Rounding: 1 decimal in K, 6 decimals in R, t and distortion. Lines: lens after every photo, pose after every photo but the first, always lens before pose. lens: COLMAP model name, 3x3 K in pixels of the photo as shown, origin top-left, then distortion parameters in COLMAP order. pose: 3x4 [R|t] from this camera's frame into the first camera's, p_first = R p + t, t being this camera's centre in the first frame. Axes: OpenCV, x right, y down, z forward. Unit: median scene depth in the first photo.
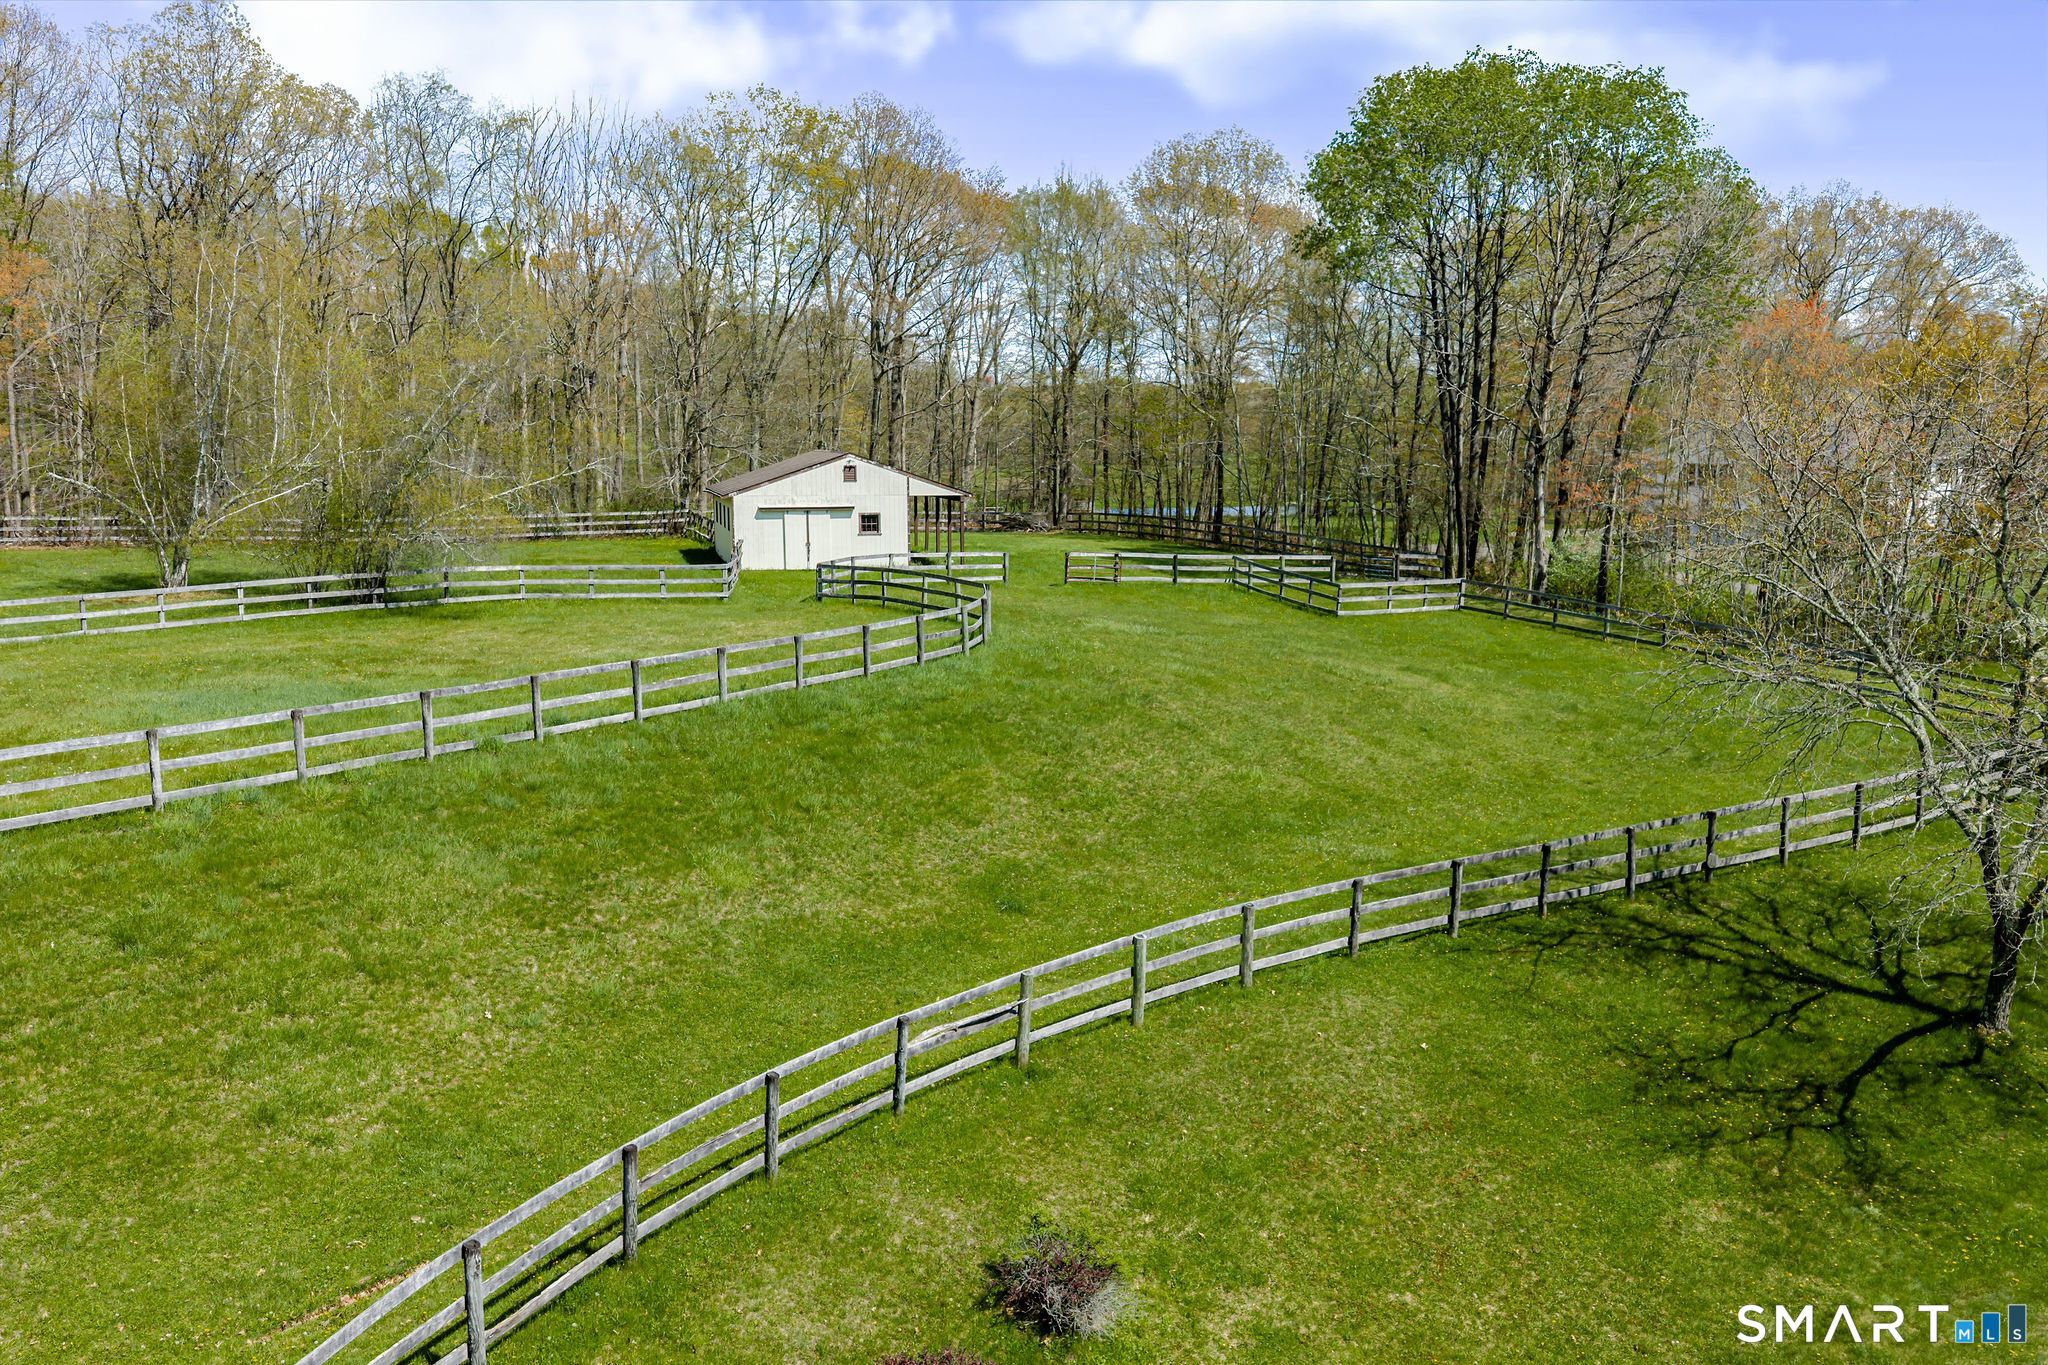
lens RADIAL K [[1729.4, 0, 1025.1], [0, 1729.4, 687.3], [0, 0, 1]] dist [0.045434, -0.046090]
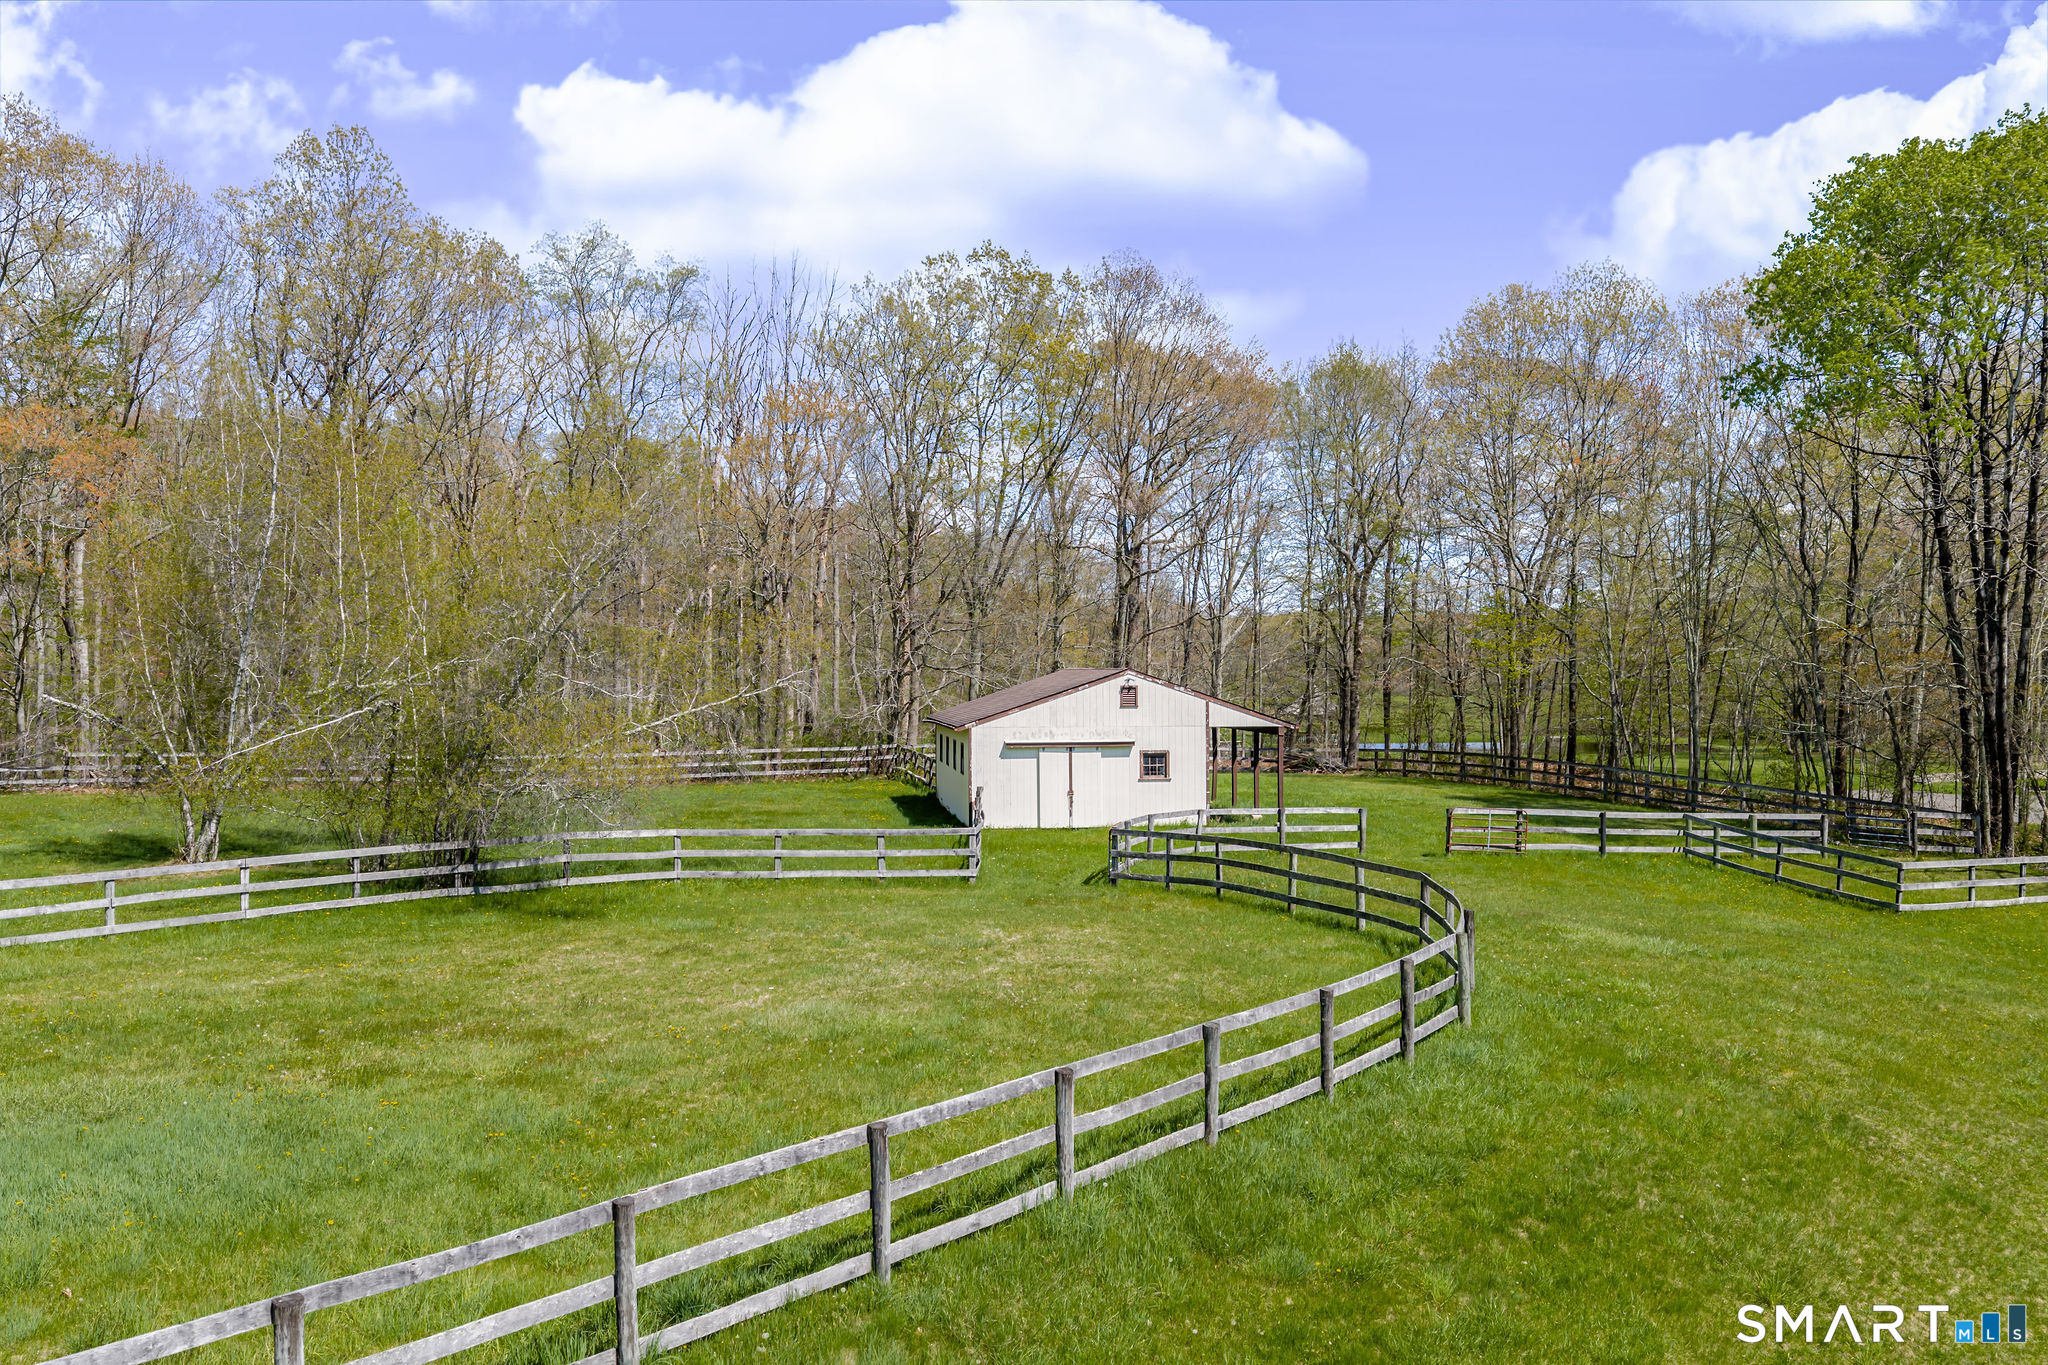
lens RADIAL K [[1729.4, 0, 1038.0], [0, 1729.4, 732.1], [0, 0, 1]] dist [0.045434, -0.046090]
pose [[0.995396, 0.002042, -0.095826, -0.084332], [-0.012379, 0.994138, -0.107405, -0.036281], [0.095045, 0.108097, 0.989587, 0.335437]]
